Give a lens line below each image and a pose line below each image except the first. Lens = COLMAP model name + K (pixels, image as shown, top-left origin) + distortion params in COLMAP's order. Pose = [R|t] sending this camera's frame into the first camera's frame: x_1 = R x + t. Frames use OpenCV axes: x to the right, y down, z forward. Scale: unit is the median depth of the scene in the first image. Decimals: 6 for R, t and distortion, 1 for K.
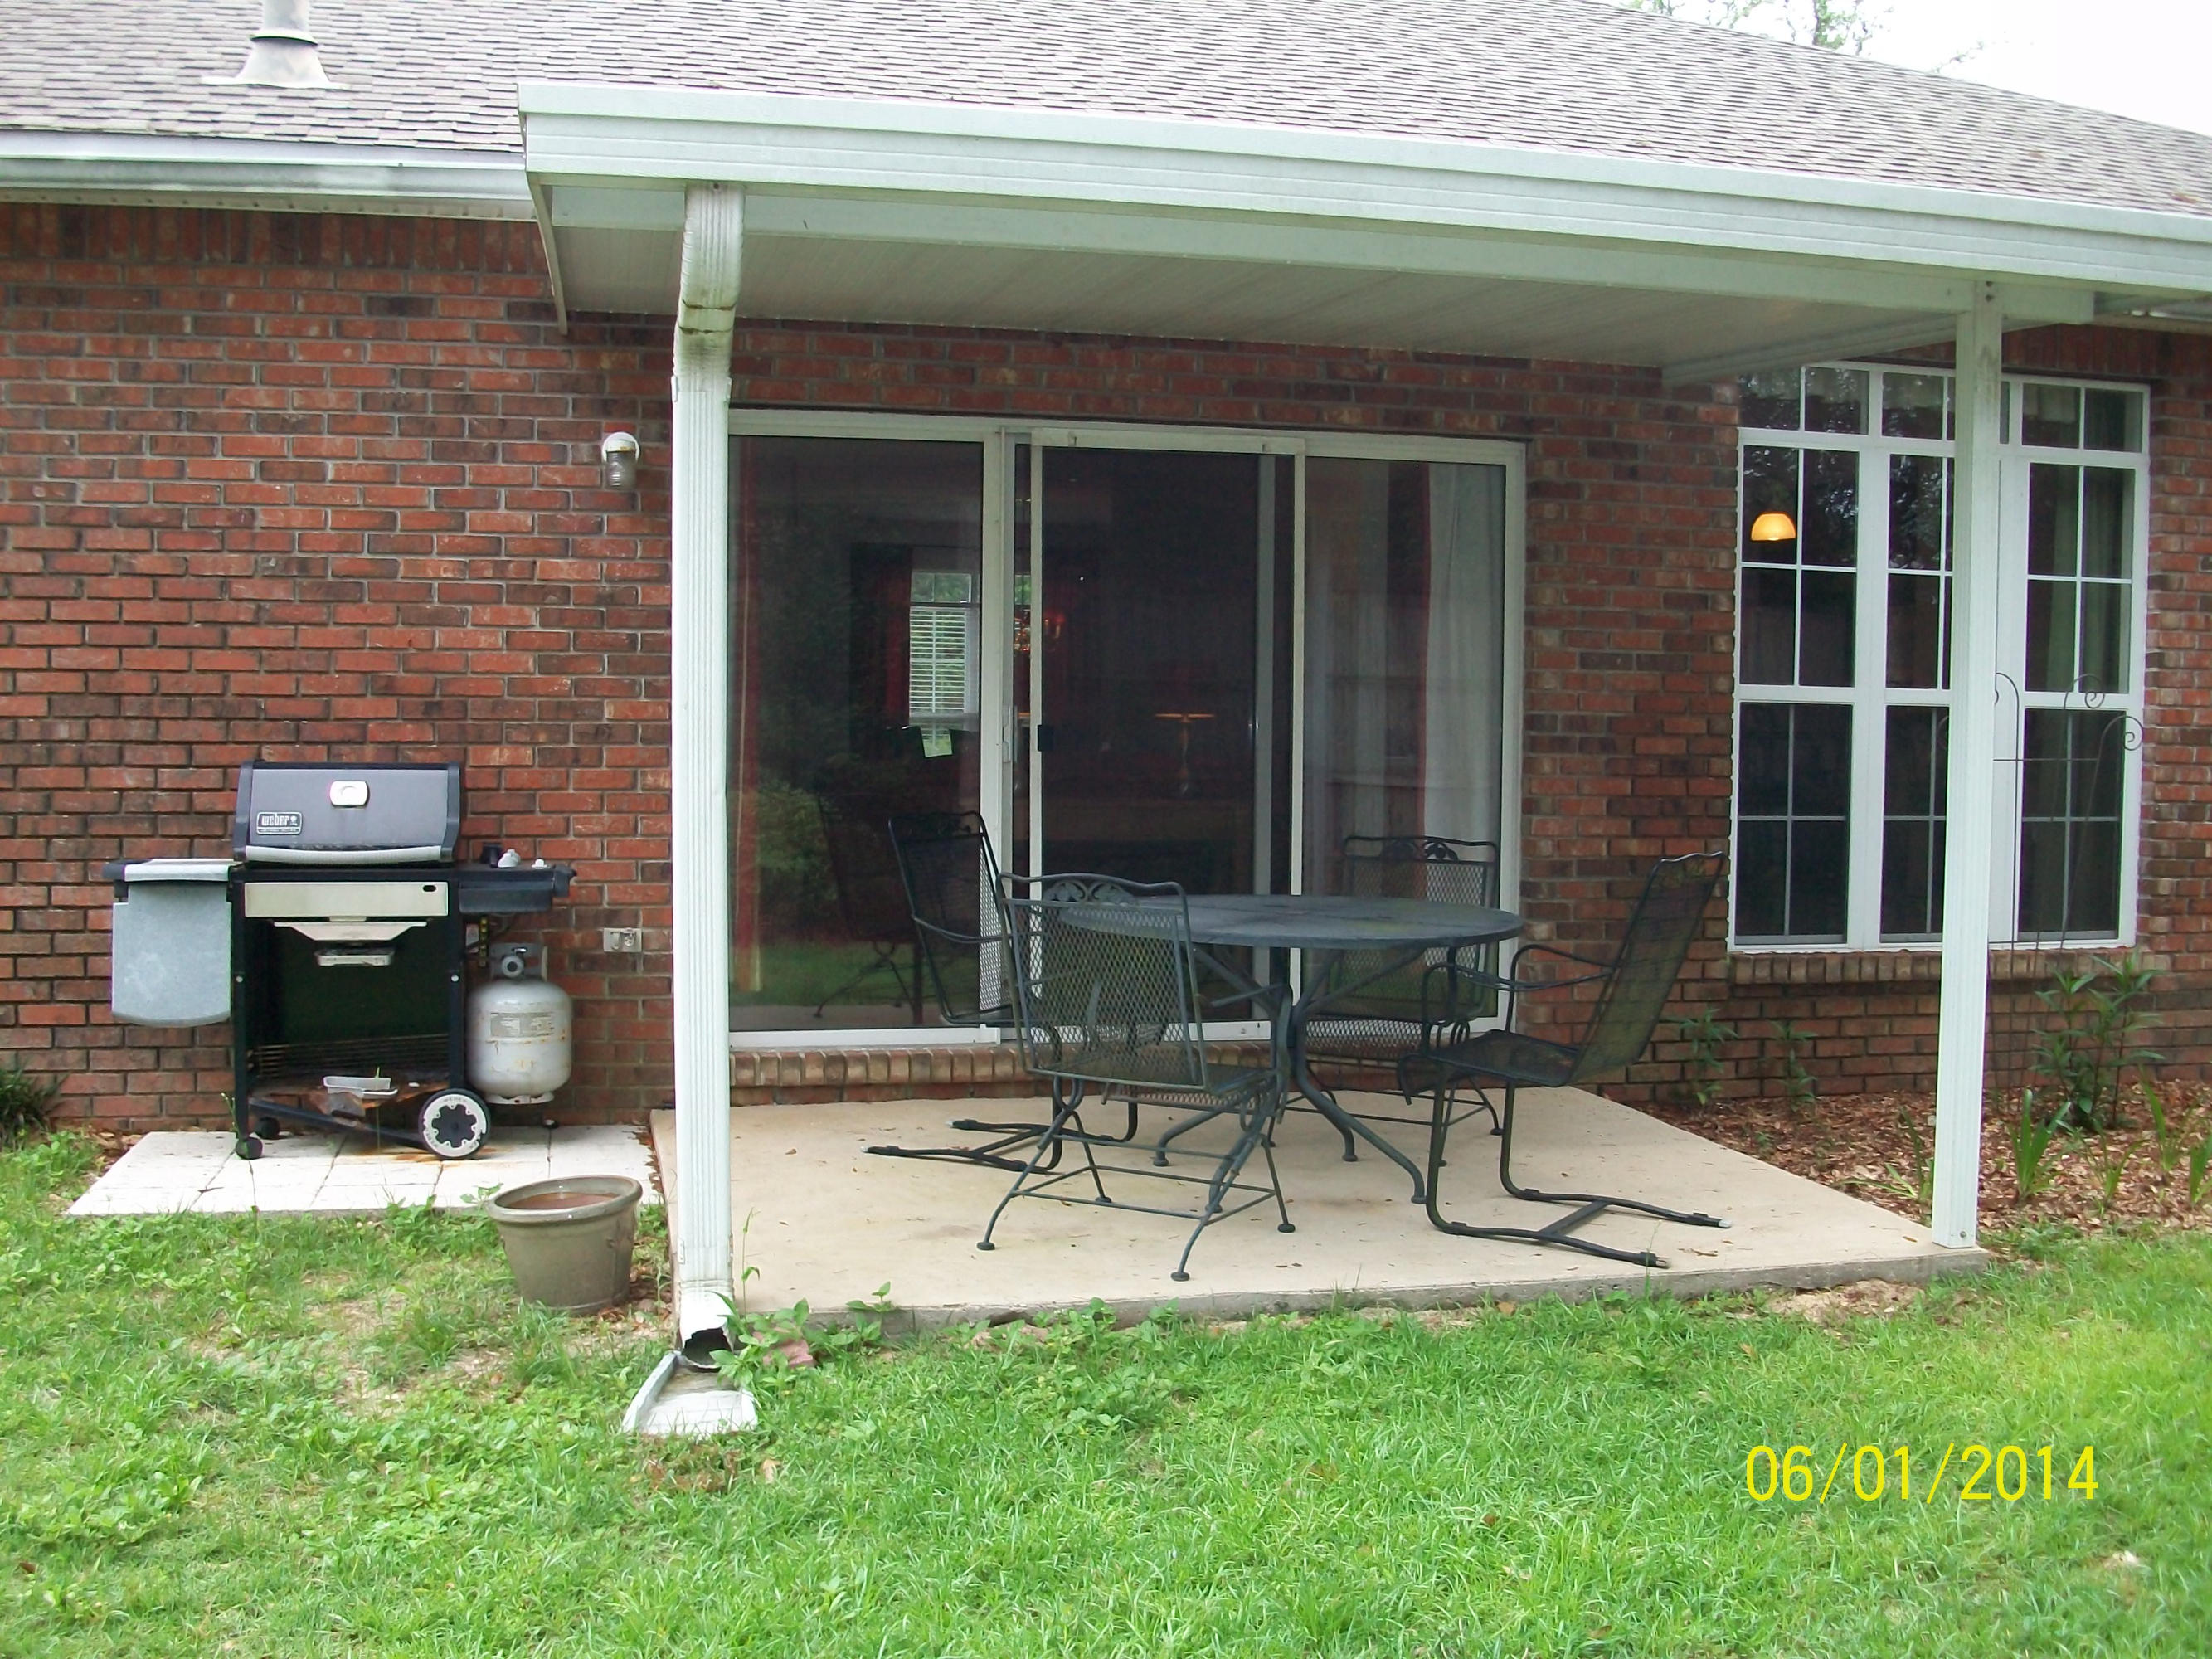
lens RADIAL K [[2274.4, 0, 1120.4], [0, 2274.4, 904.1], [0, 0, 1]] dist [-0.152160, 0.099535]
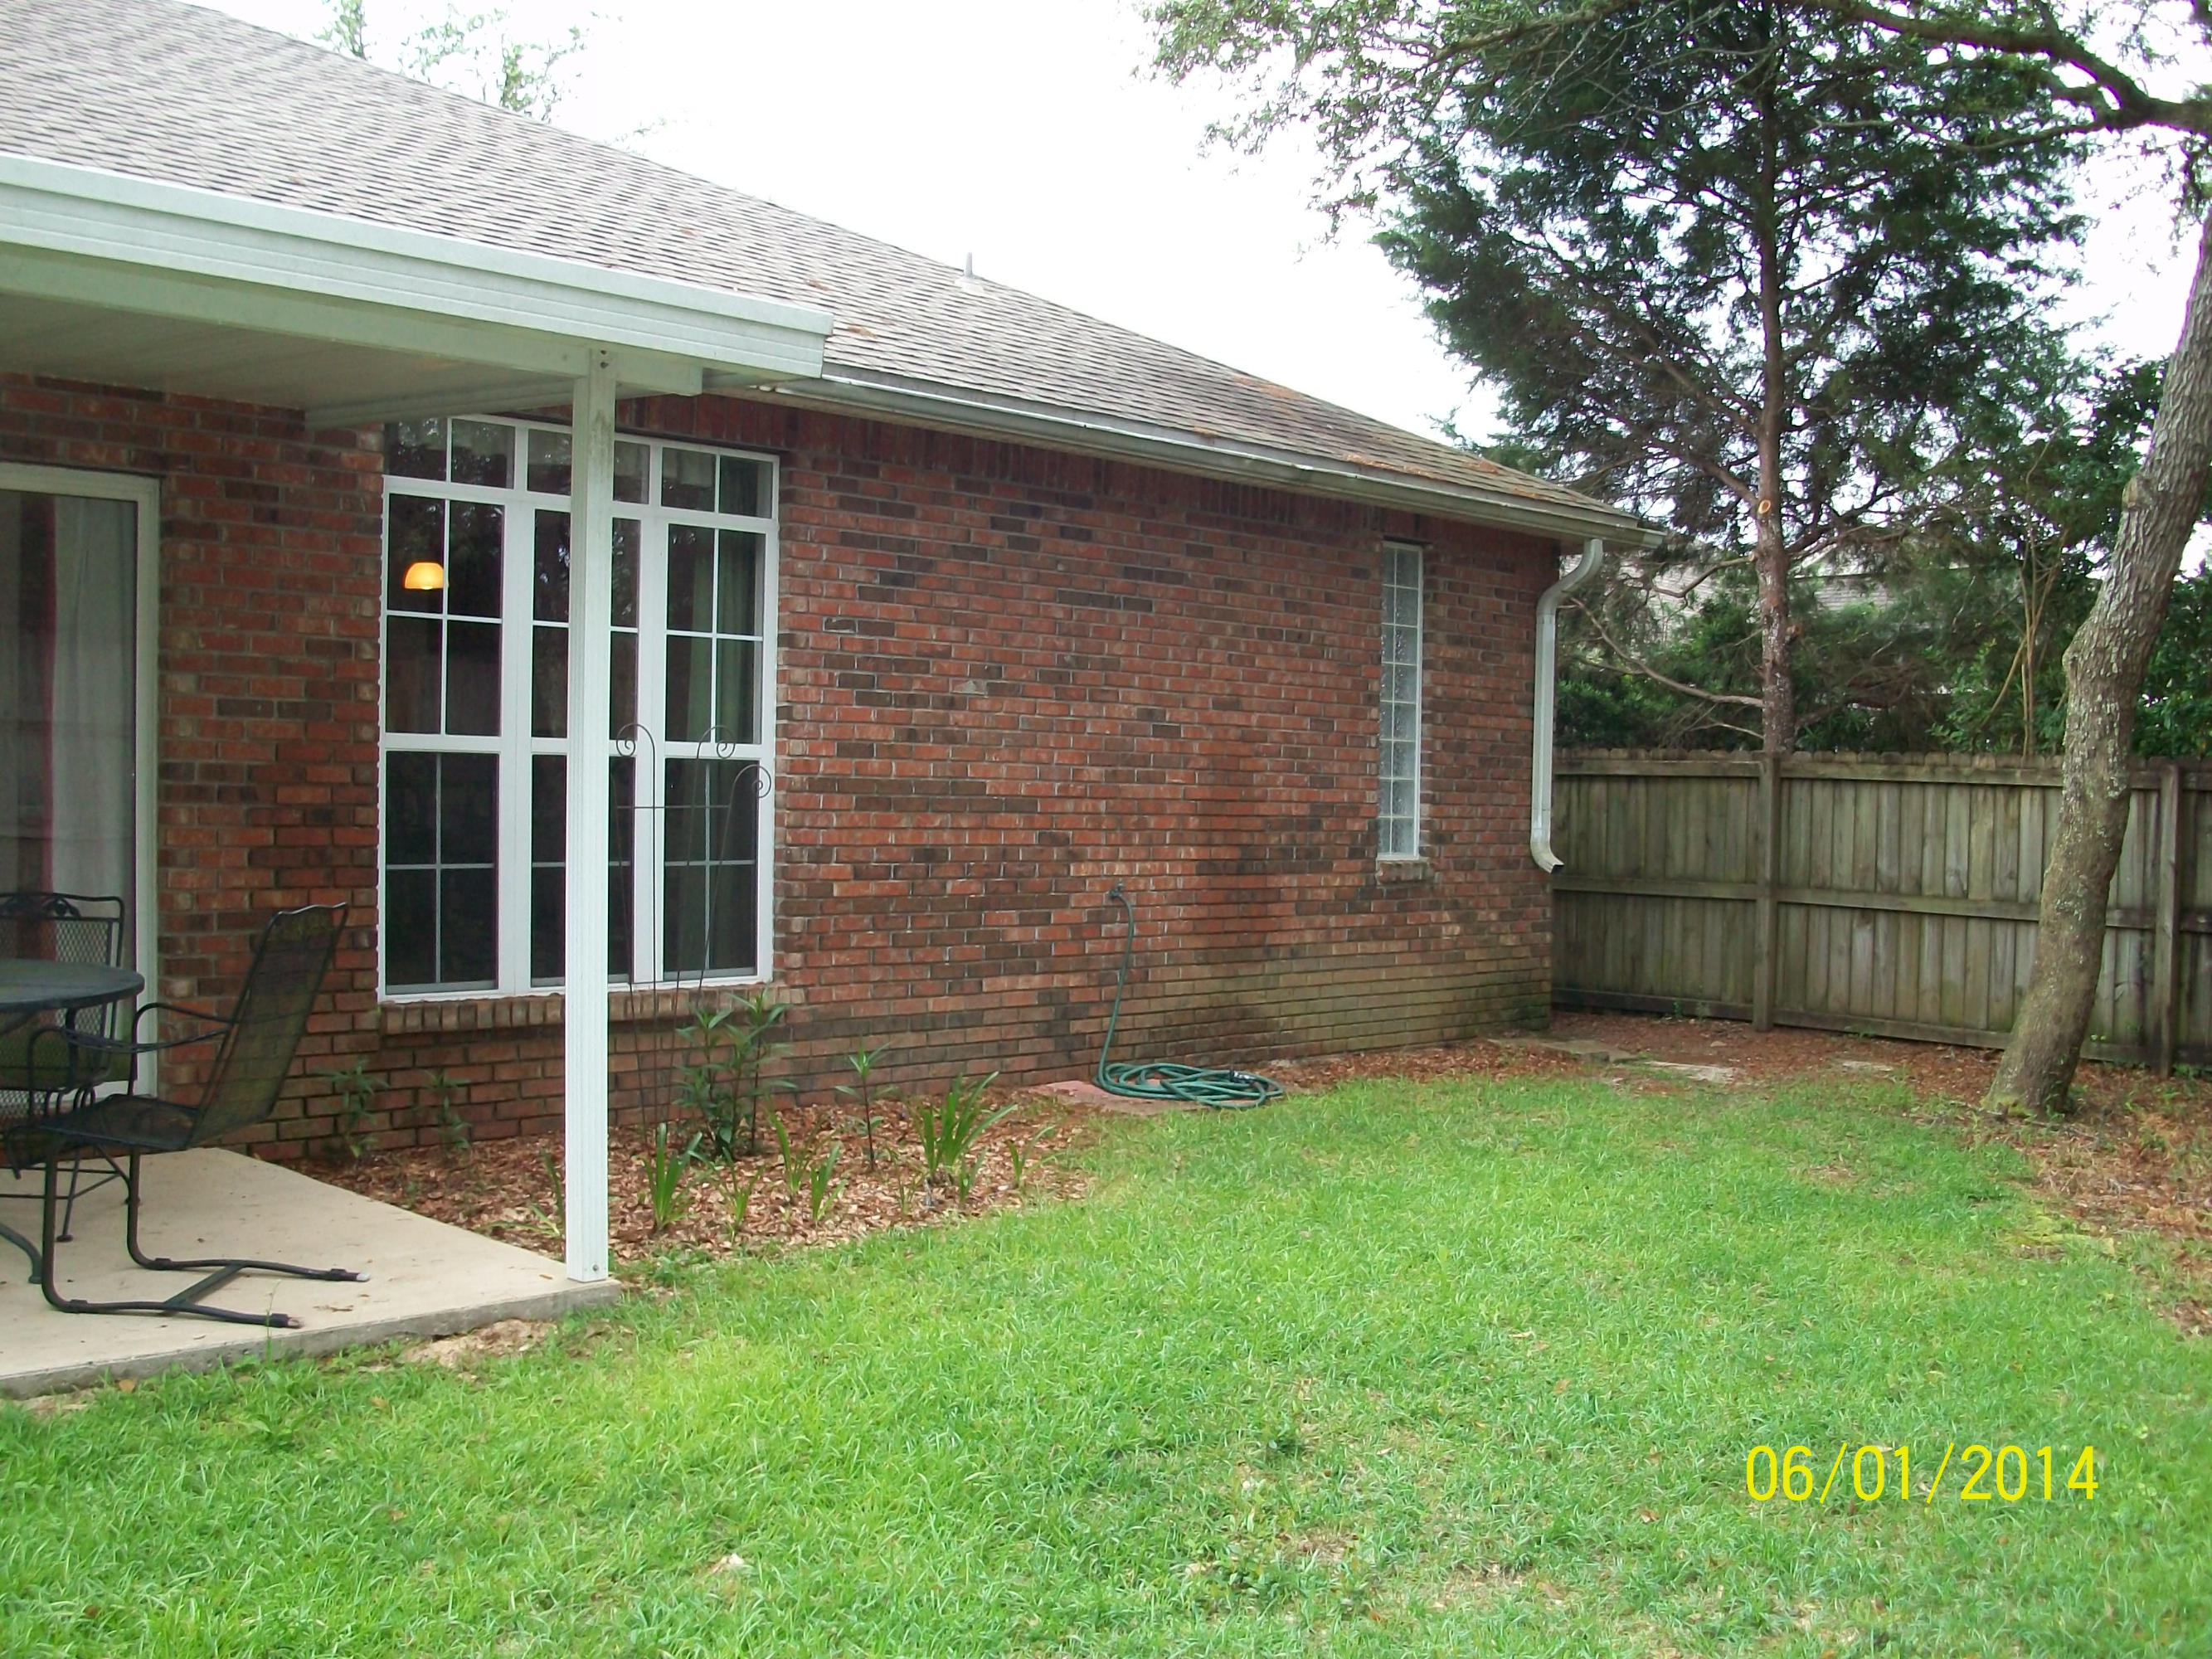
lens RADIAL K [[2274.4, 0, 1120.4], [0, 2274.4, 904.1], [0, 0, 1]] dist [-0.152160, 0.099535]
pose [[0.844366, -0.019598, 0.535408, 0.023030], [0.030674, 0.999460, -0.011790, -0.000390], [-0.534888, 0.026378, 0.844511, -0.012602]]
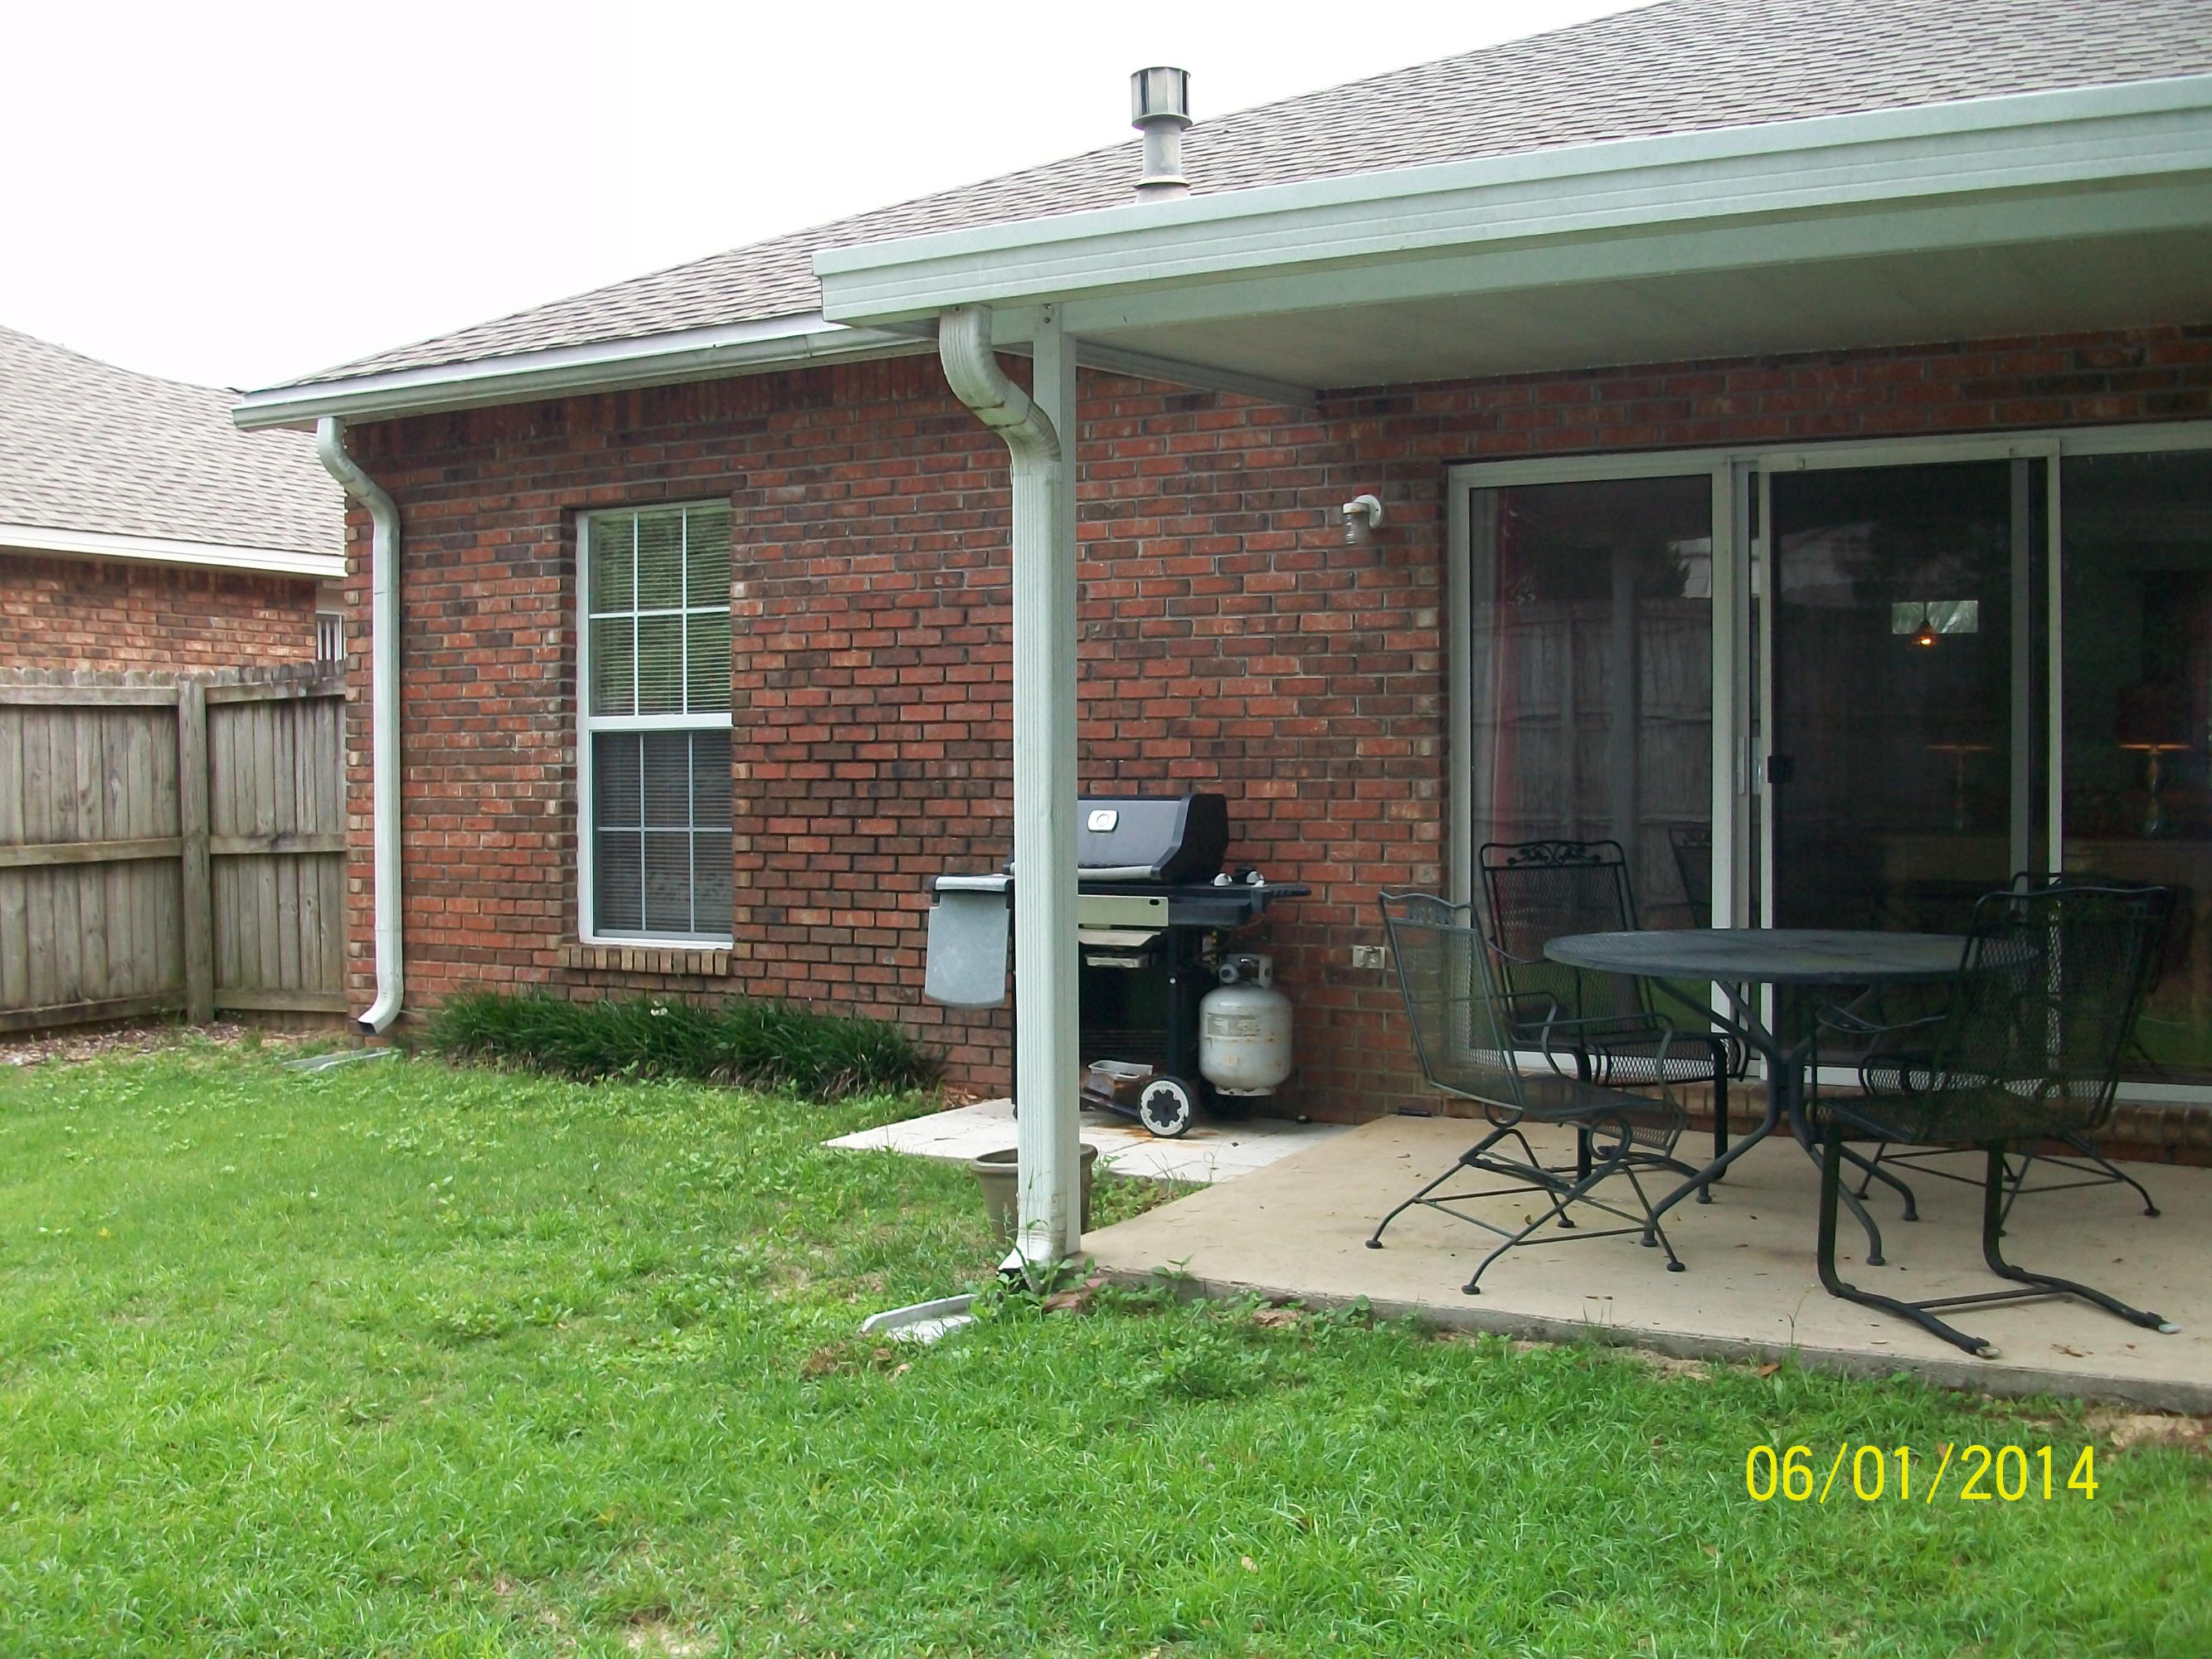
lens RADIAL K [[2274.4, 0, 1120.4], [0, 2274.4, 904.1], [0, 0, 1]] dist [-0.152160, 0.099535]
pose [[0.750822, 0.022954, -0.660106, 0.420984], [-0.037639, 0.999259, -0.008064, 0.003728], [0.659432, 0.030900, 0.751129, 0.093853]]
